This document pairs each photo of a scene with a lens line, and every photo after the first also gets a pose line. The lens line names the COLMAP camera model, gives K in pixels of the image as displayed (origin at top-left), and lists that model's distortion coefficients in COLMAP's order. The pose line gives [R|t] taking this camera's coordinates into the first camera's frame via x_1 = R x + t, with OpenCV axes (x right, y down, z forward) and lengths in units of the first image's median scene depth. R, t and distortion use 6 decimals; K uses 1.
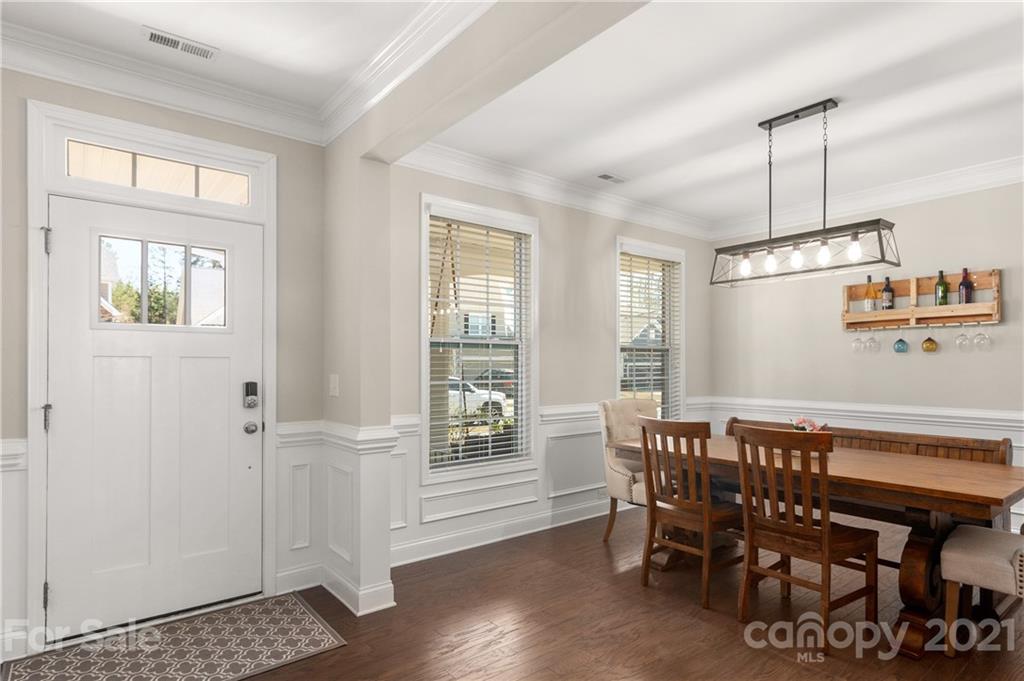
lens RADIAL K [[553.0, 0, 533.1], [0, 553.0, 366.4], [0, 0, 1]] dist [0.004550, -0.003699]
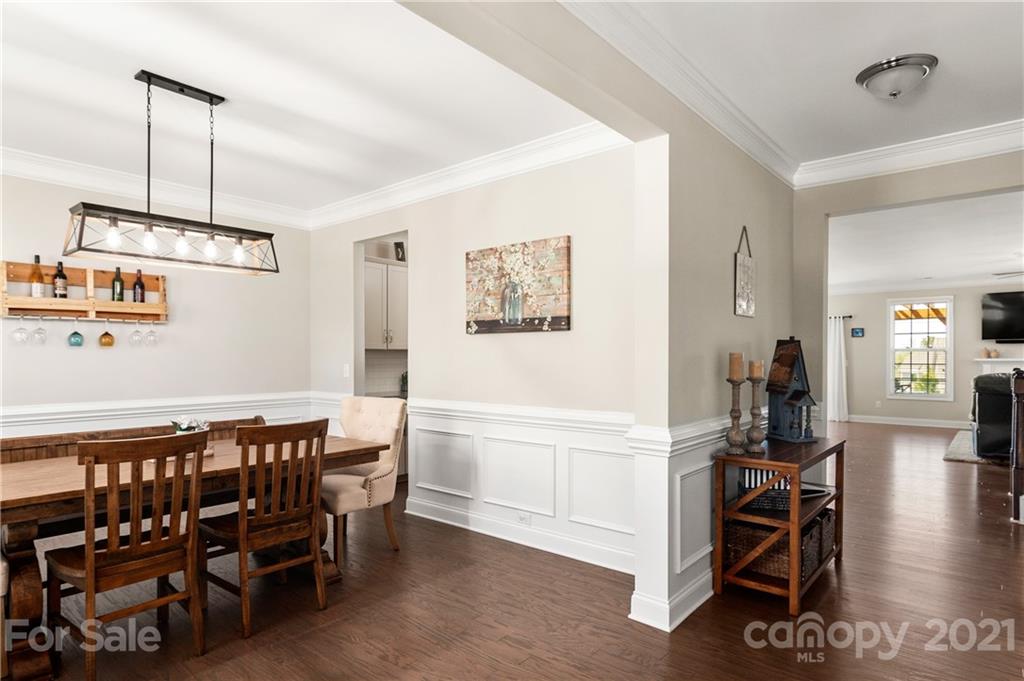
lens RADIAL K [[553.0, 0, 509.7], [0, 553.0, 362.4], [0, 0, 1]] dist [0.004550, -0.003699]
pose [[-0.170806, -0.009701, 0.985257, -0.405839], [0.002139, 0.999946, 0.010216, -0.006428], [-0.985302, 0.003852, -0.170776, 0.481503]]
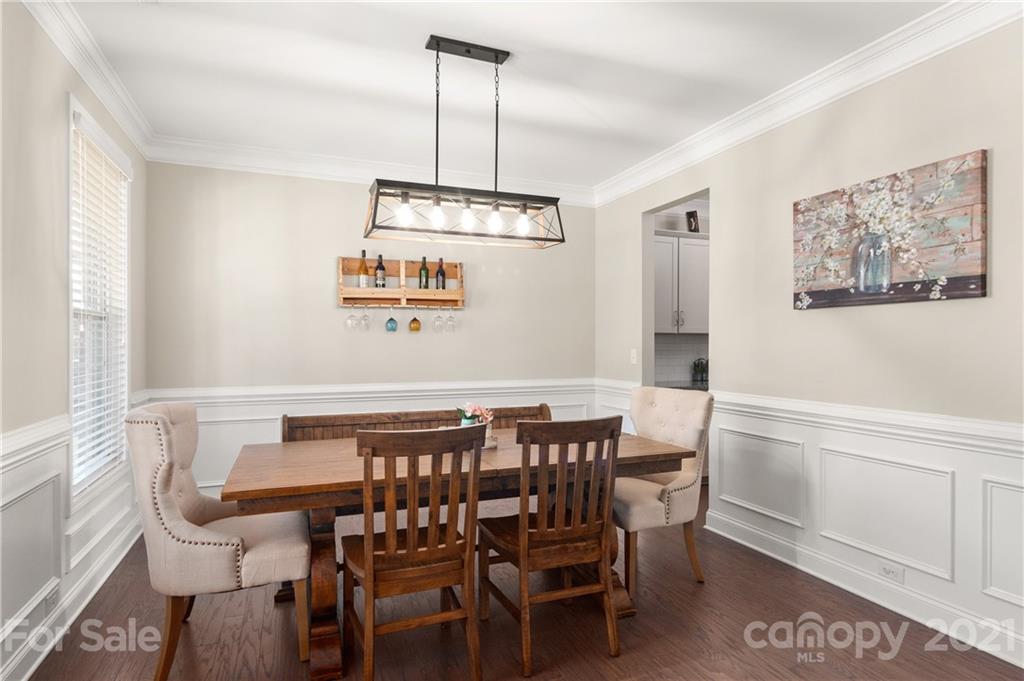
lens RADIAL K [[553.0, 0, 498.4], [0, 553.0, 345.8], [0, 0, 1]] dist [0.004550, -0.003699]
pose [[0.335568, -0.002829, 0.942012, -0.241235], [0.002556, 0.999995, 0.002092, -0.000362], [-0.942013, 0.001706, 0.335573, 0.518915]]
